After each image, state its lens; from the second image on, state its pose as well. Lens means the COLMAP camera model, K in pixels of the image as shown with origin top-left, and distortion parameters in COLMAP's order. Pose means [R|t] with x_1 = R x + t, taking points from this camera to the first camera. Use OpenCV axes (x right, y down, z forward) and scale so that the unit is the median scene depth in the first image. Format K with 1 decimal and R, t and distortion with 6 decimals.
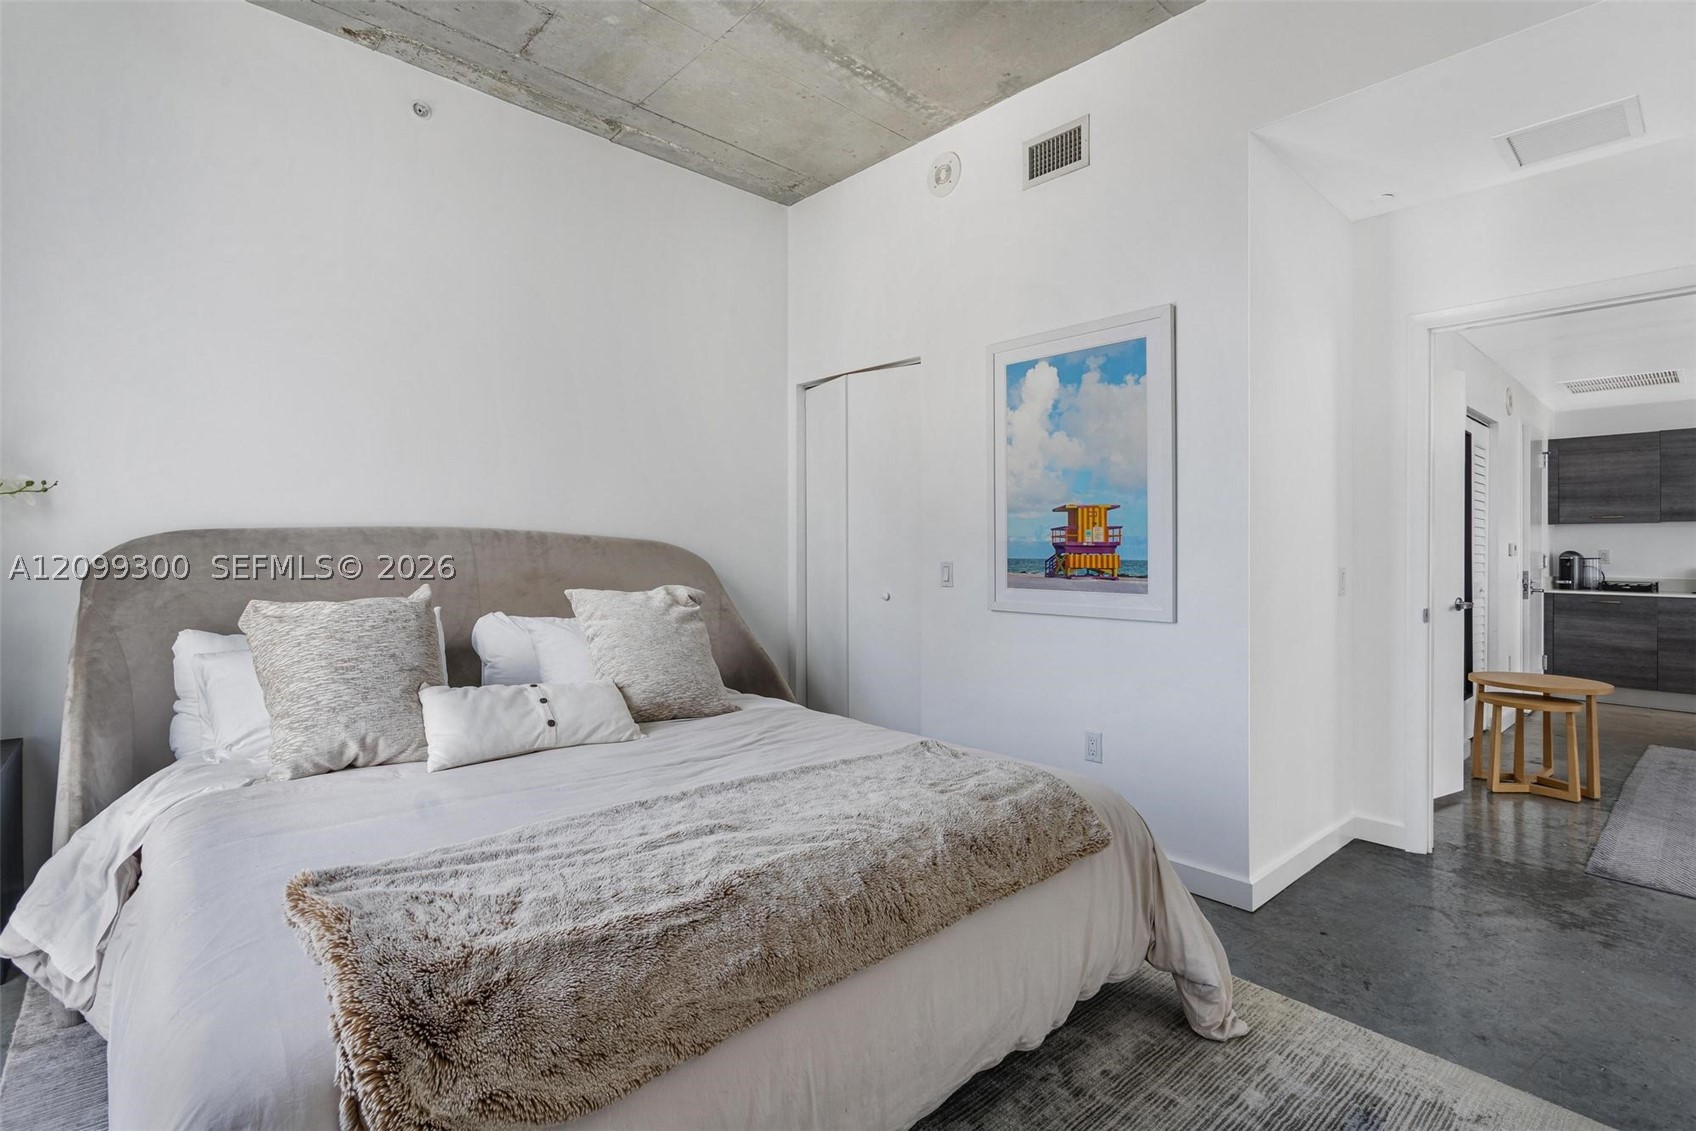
lens RADIAL K [[813.7, 0, 833.6], [0, 813.7, 545.0], [0, 0, 1]] dist [-0.000095, 0.000055]
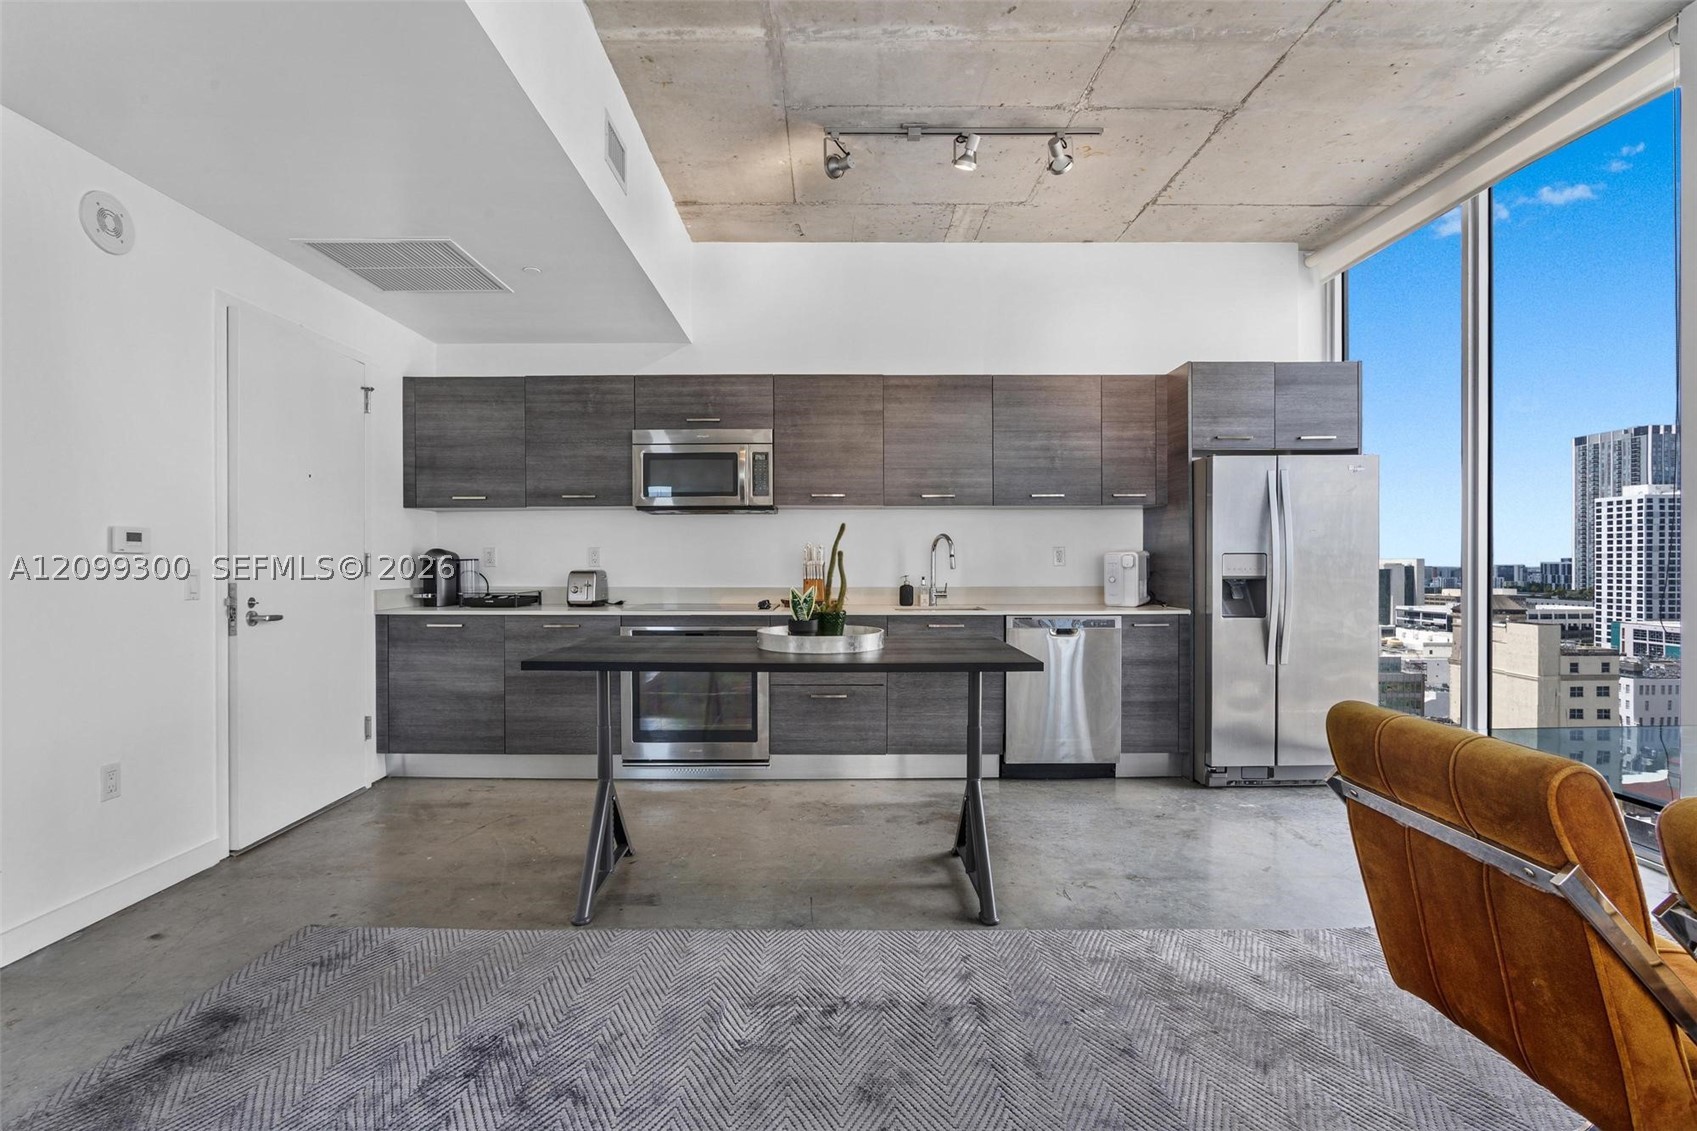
lens RADIAL K [[811.6, 0, 840.9], [0, 811.6, 564.4], [0, 0, 1]] dist [-0.004977, 0.001748]
pose [[0.674019, -0.009400, 0.738654, 0.658823], [0.003409, 0.999948, 0.009615, 0.015235], [-0.738706, -0.003963, 0.674016, 0.318225]]
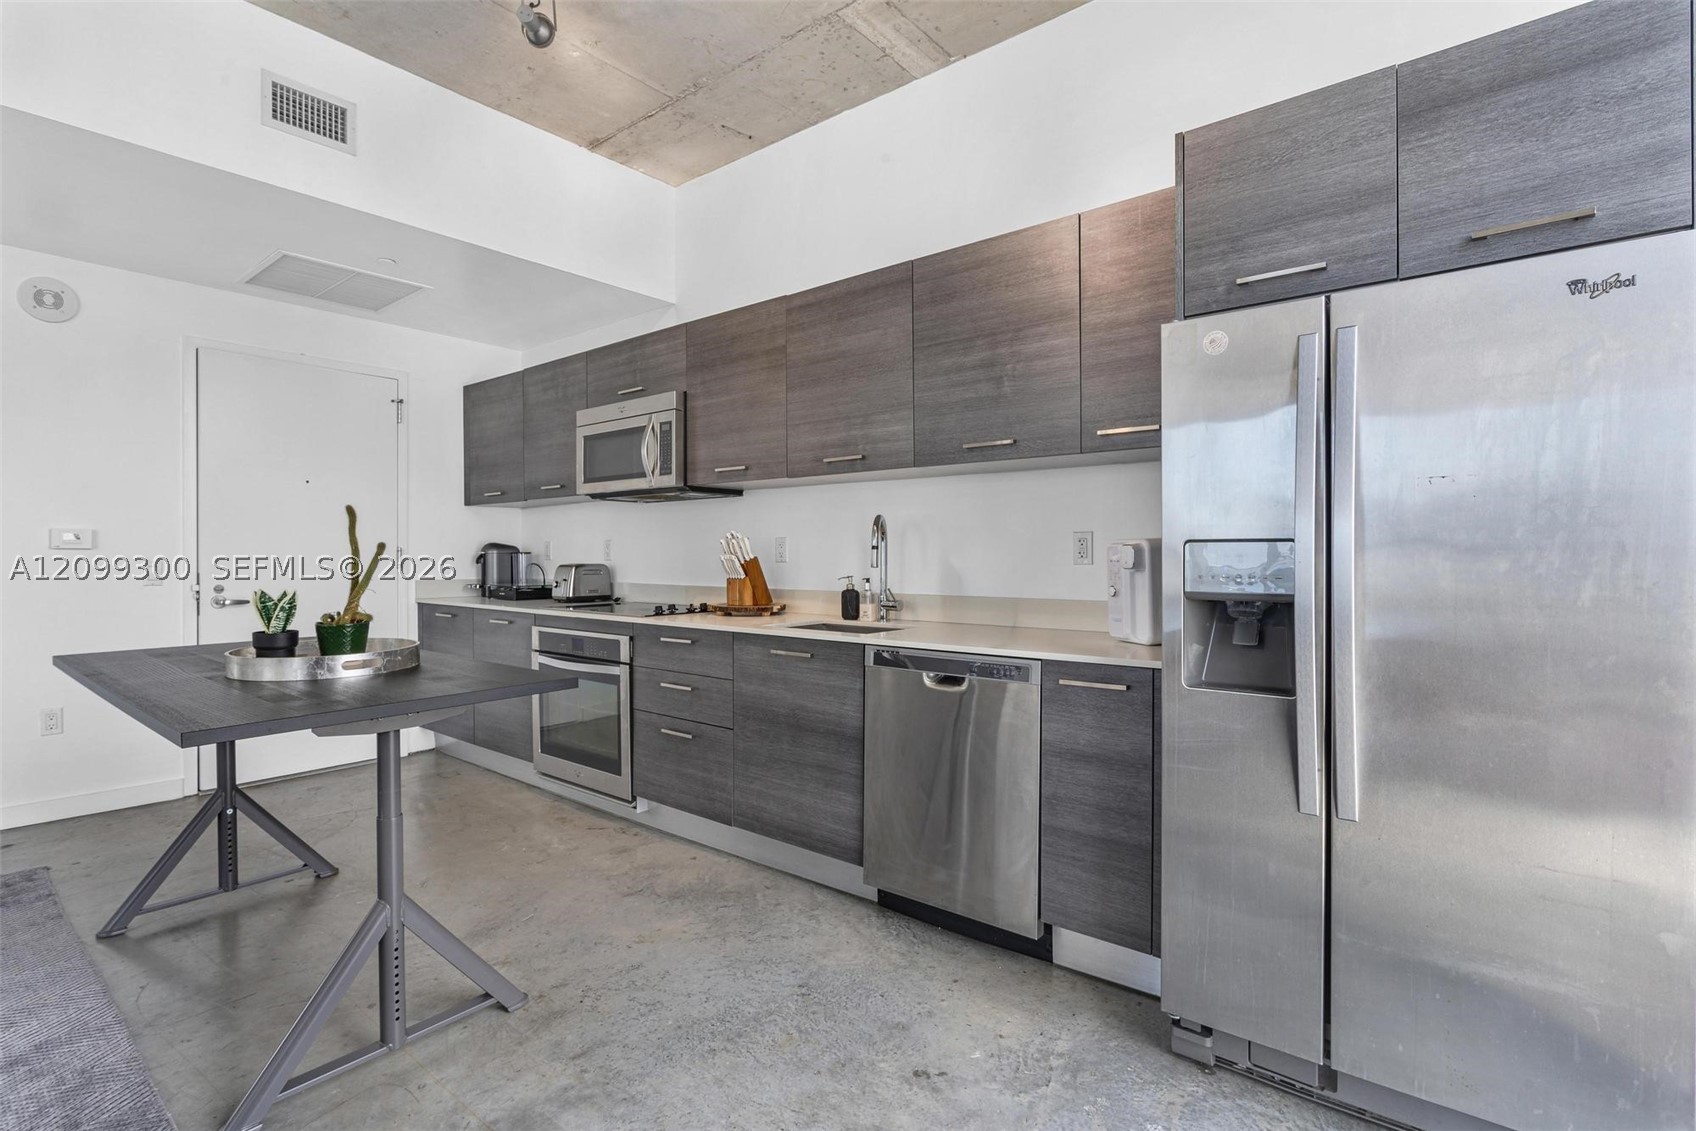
lens RADIAL K [[809.9, 0, 832.1], [0, 809.9, 556.3], [0, 0, 1]] dist [-0.001935, -0.000344]
pose [[0.991369, -0.007784, 0.130867, 1.145112], [0.006844, 0.999947, 0.007638, 0.016170], [-0.130920, -0.006676, 0.991371, 0.264907]]
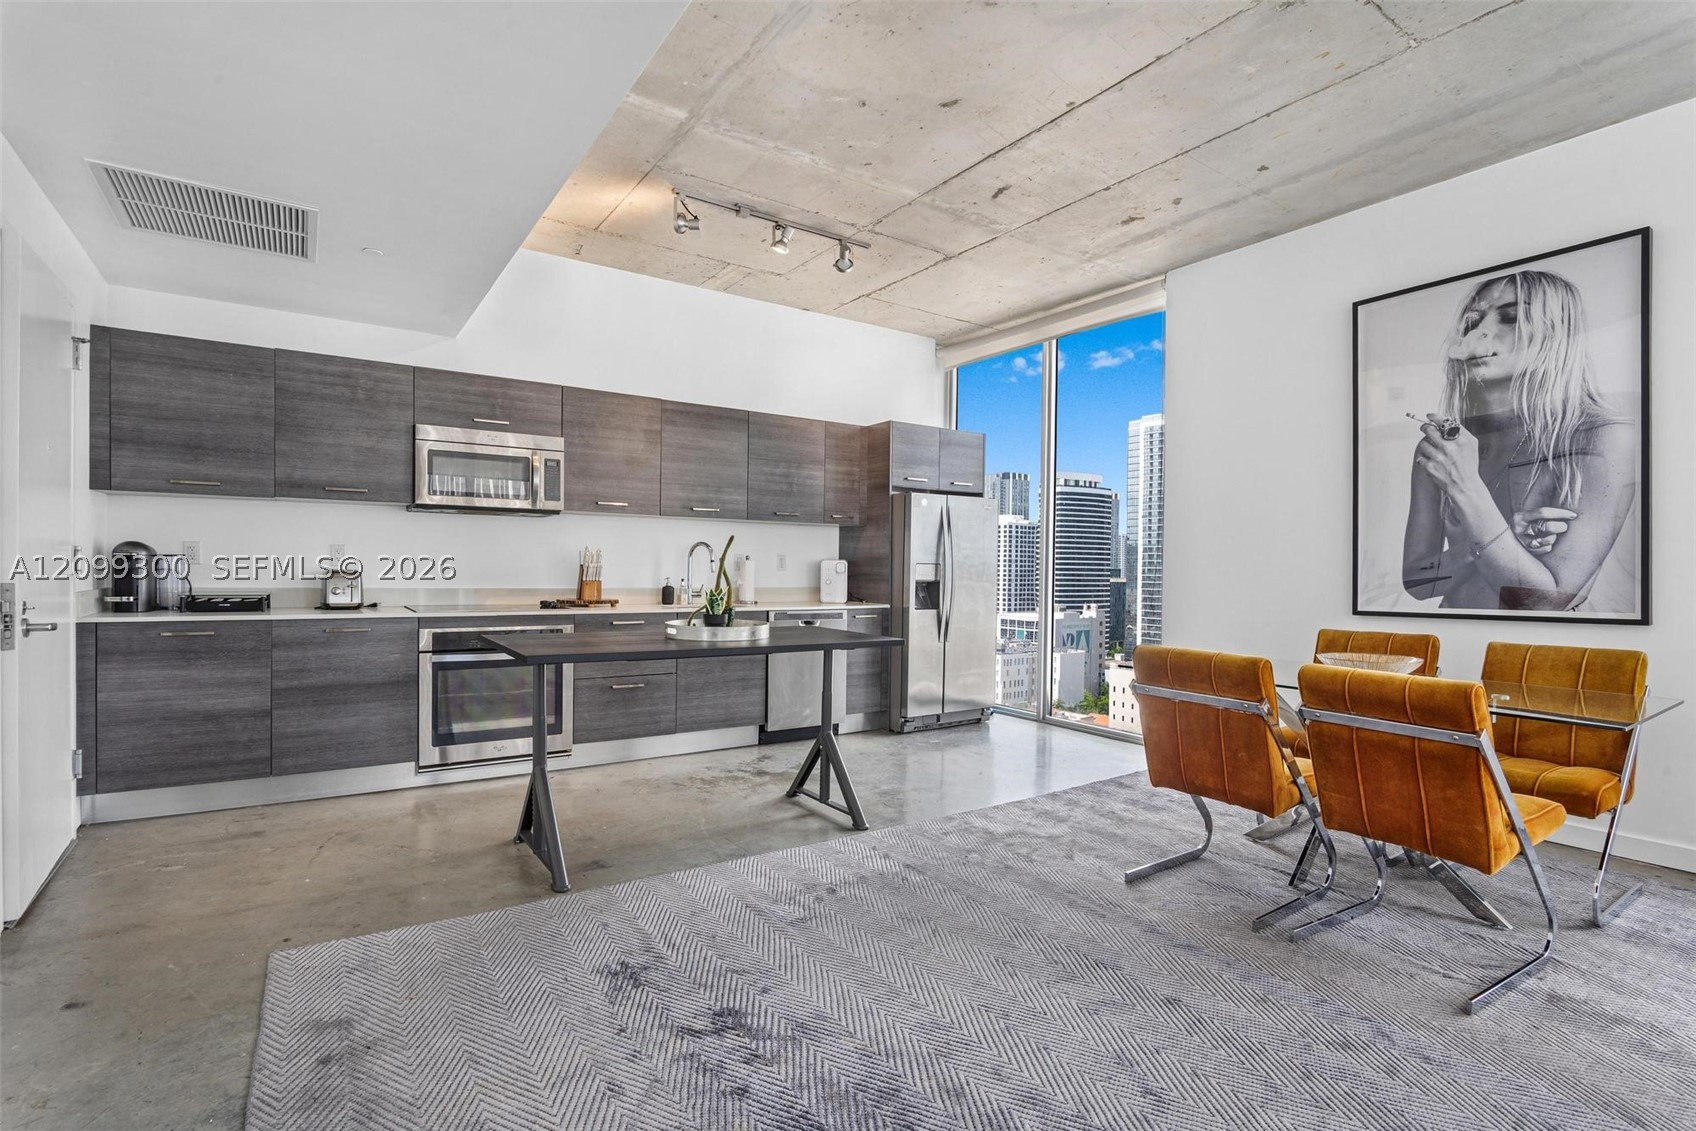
lens RADIAL K [[814.0, 0, 842.8], [0, 814.0, 577.4], [0, 0, 1]] dist [-0.004171, 0.000187]
pose [[0.146566, -0.016077, 0.989070, 0.453355], [-0.016206, 0.999695, 0.018651, 0.013789], [-0.989068, -0.018763, 0.146260, 0.466273]]
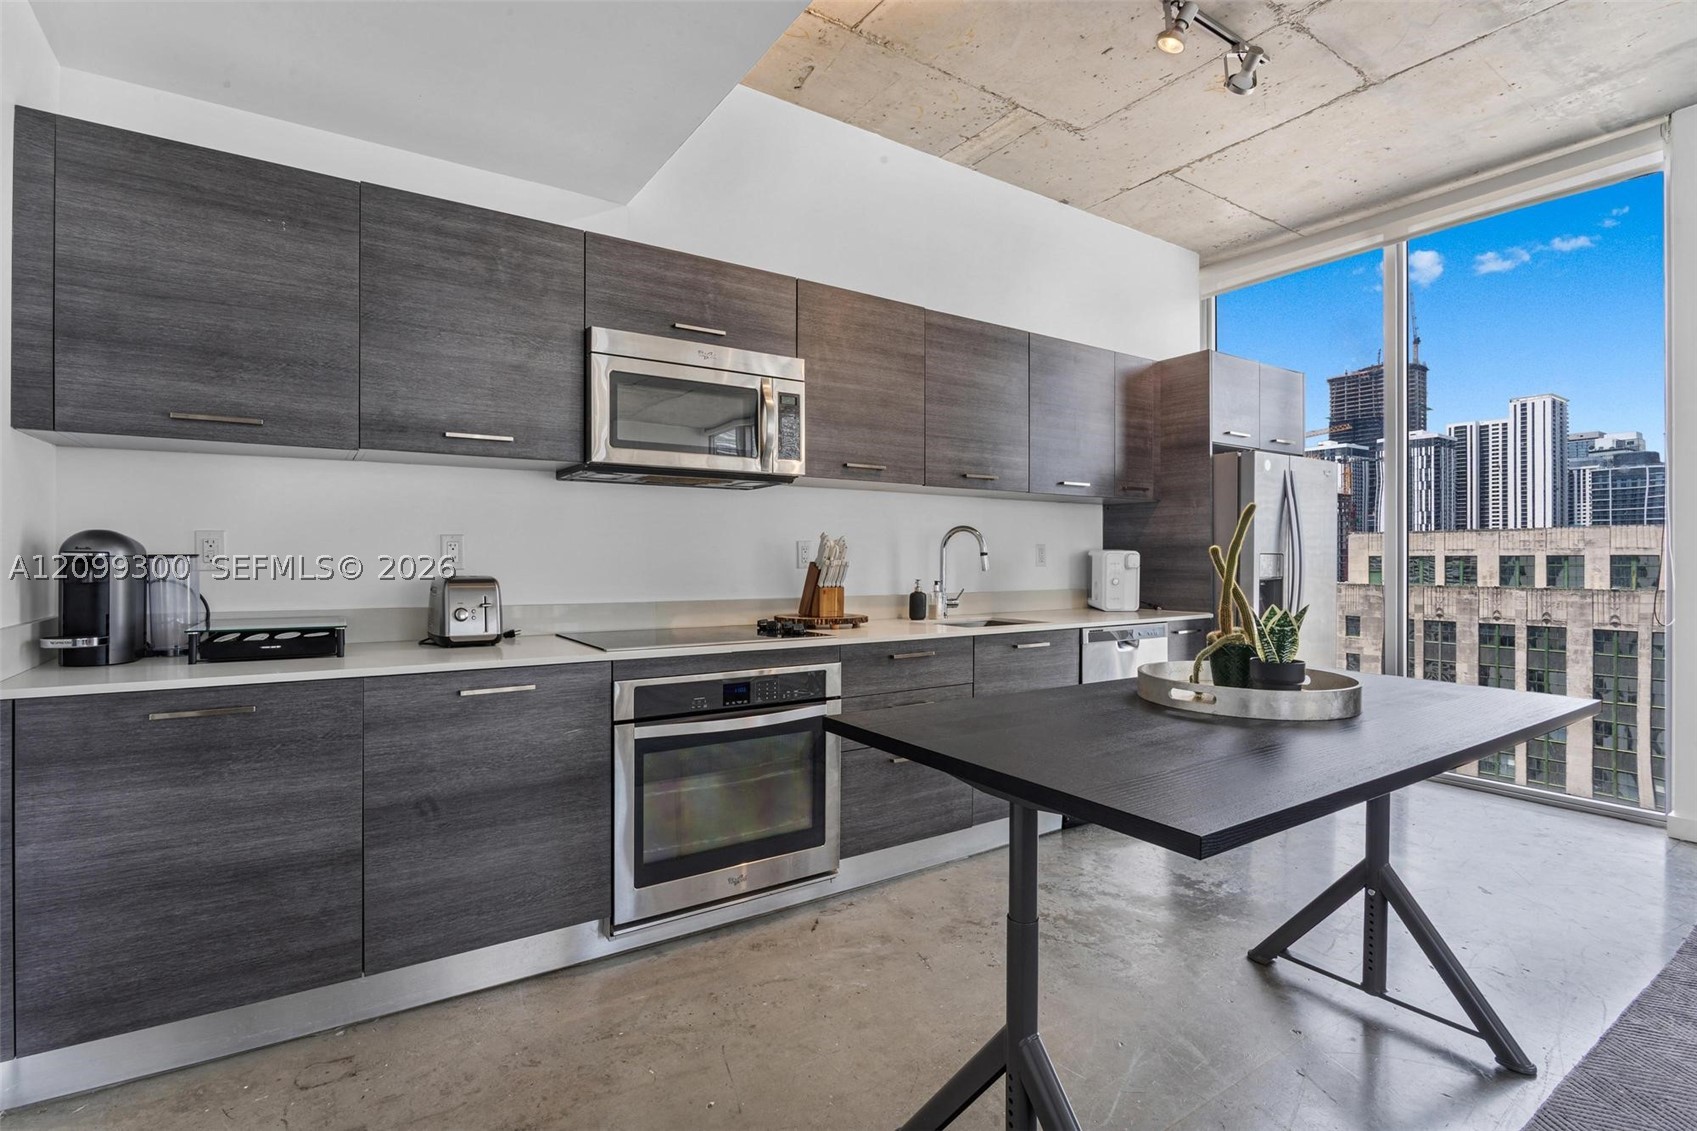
lens RADIAL K [[797.7, 0, 843.9], [0, 797.7, 556.5], [0, 0, 1]] dist [-0.007443, -0.000551]
pose [[0.152081, -0.004504, 0.988358, 0.691353], [-0.004239, 0.999977, 0.005209, 0.014214], [-0.988359, -0.004982, 0.152058, 0.721303]]
